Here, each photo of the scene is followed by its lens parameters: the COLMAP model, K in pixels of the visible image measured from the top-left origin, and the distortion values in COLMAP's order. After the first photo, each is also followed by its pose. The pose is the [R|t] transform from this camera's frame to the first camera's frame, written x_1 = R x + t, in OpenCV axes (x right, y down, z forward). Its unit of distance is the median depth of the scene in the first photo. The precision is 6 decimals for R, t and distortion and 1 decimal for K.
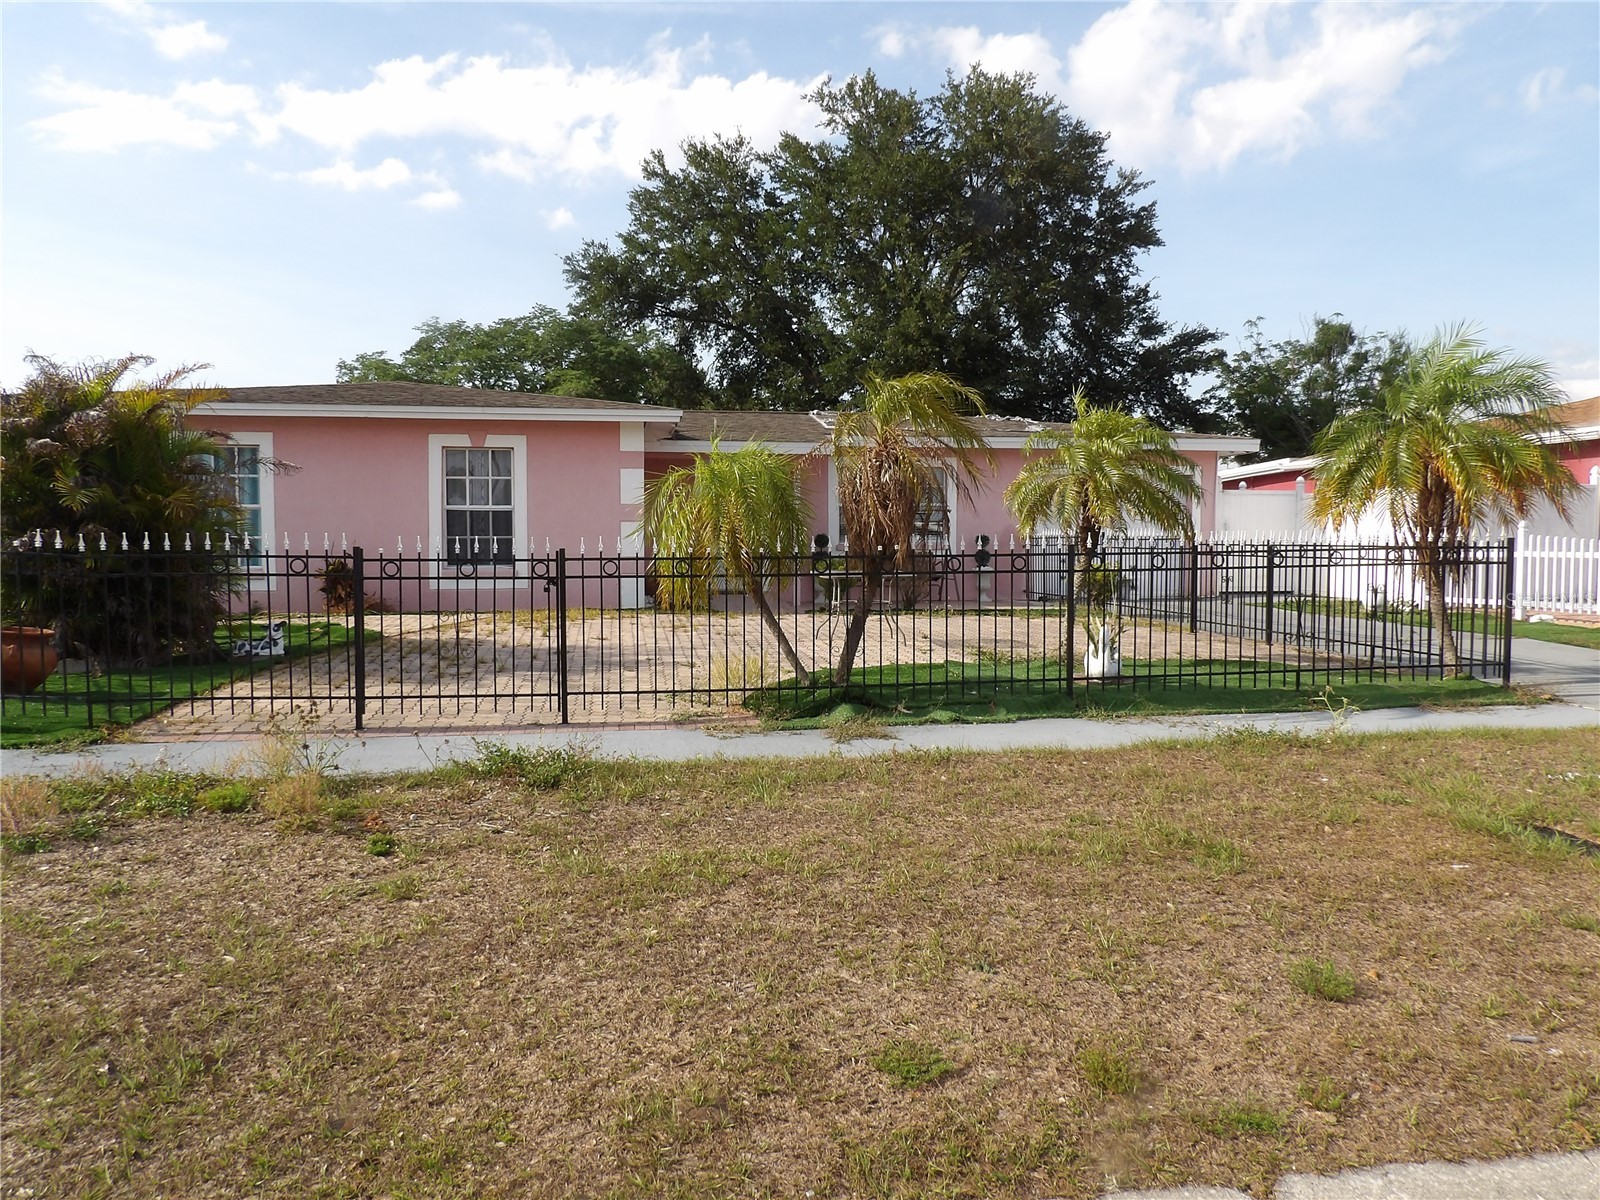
lens RADIAL K [[1159.0, 0, 796.9], [0, 1159.0, 592.8], [0, 0, 1]] dist [-0.016812, 0.042684]
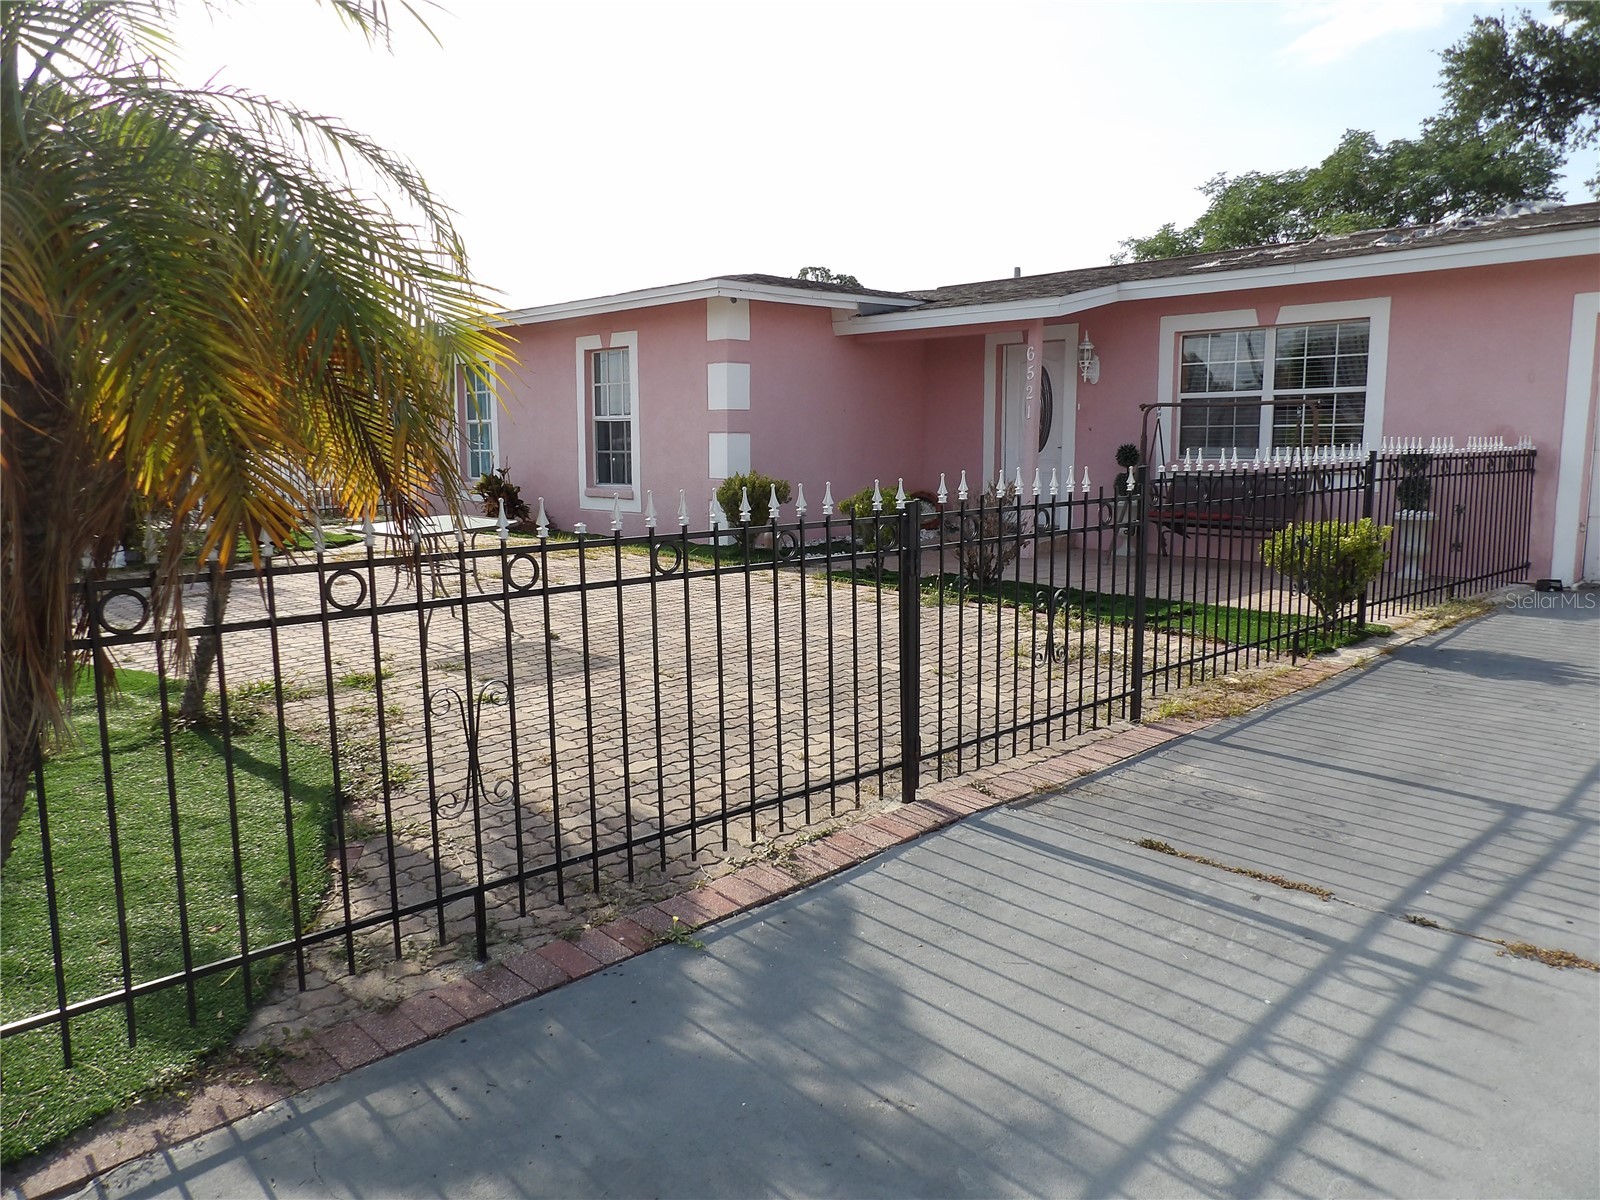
lens RADIAL K [[1160.6, 0, 850.9], [0, 1160.6, 607.3], [0, 0, 1]] dist [0.001728, 0.000885]
pose [[0.594606, 0.113977, -0.795897, 0.554748], [-0.029861, 0.992349, 0.119801, -0.042799], [0.803462, -0.047468, 0.593460, 0.624766]]
